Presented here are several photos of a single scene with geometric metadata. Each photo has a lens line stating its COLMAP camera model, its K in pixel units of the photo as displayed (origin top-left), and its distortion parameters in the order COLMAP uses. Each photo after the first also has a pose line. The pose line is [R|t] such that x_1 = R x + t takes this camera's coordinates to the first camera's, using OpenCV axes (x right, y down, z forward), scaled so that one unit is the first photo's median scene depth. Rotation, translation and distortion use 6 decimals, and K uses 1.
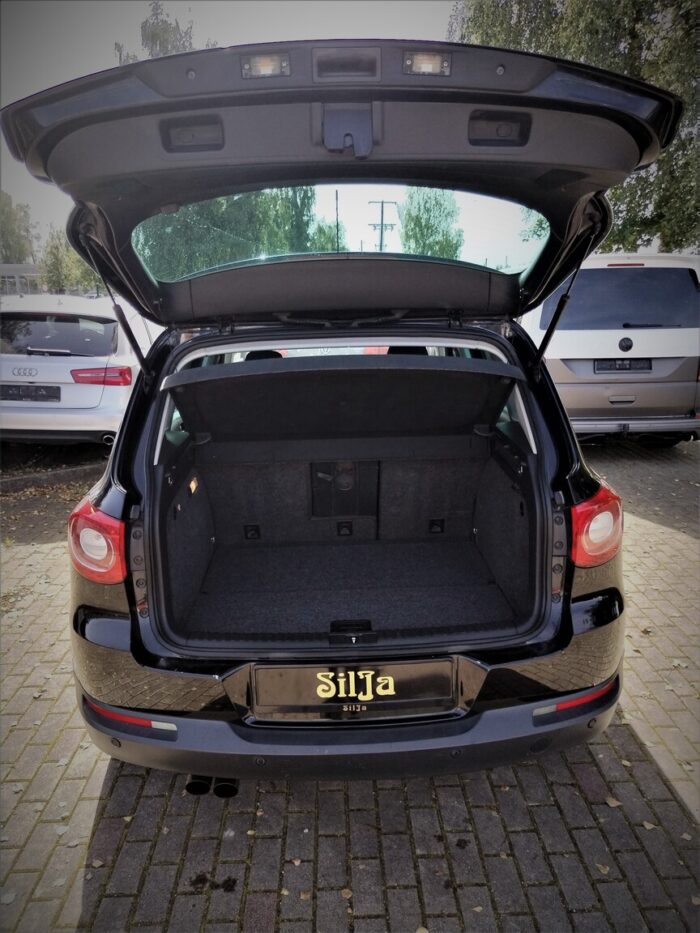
lens RADIAL K [[684.2, 0, 355.7], [0, 684.2, 468.7], [0, 0, 1]] dist [-0.001662, -0.007127]
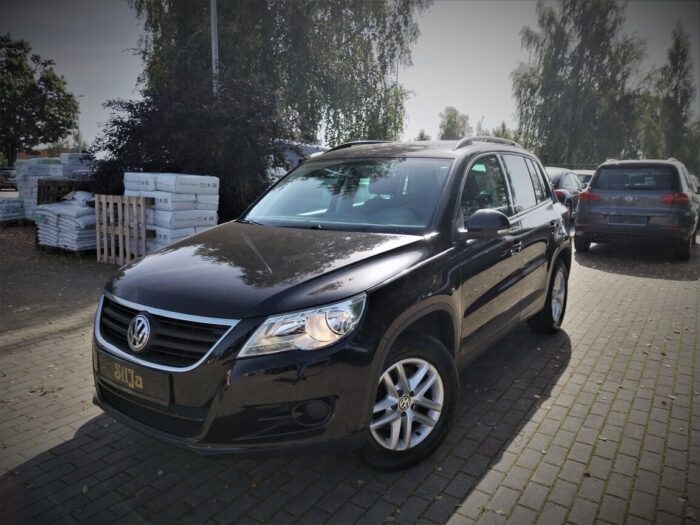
lens RADIAL K [[513.3, 0, 348.9], [0, 513.3, 265.2], [0, 0, 1]] dist [-0.001662, -0.007127]
pose [[0.800351, 0.117384, -0.587928, 0.476544], [-0.163170, 0.986276, -0.025208, 0.307577], [0.576900, 0.116108, 0.808520, -0.681981]]
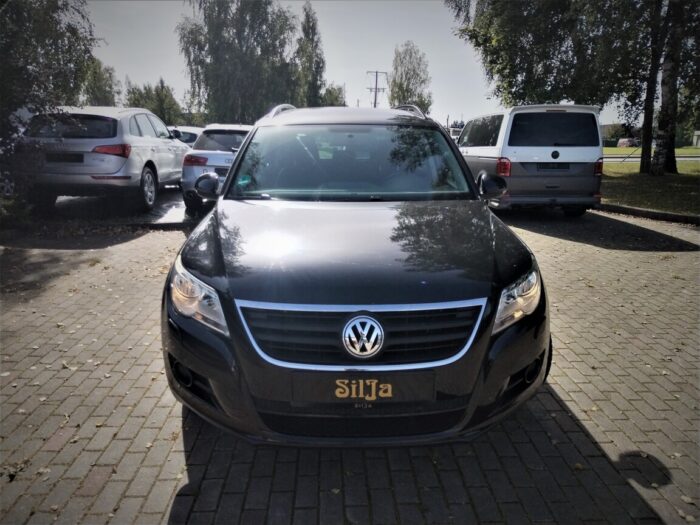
lens RADIAL K [[508.1, 0, 350.0], [0, 508.1, 262.5], [0, 0, 1]] dist [0.008161, -0.003304]
pose [[0.999696, 0.023091, 0.008637, -0.420782], [-0.022982, 0.999657, -0.012565, 0.365186], [-0.008924, 0.012362, 0.999884, -0.928380]]
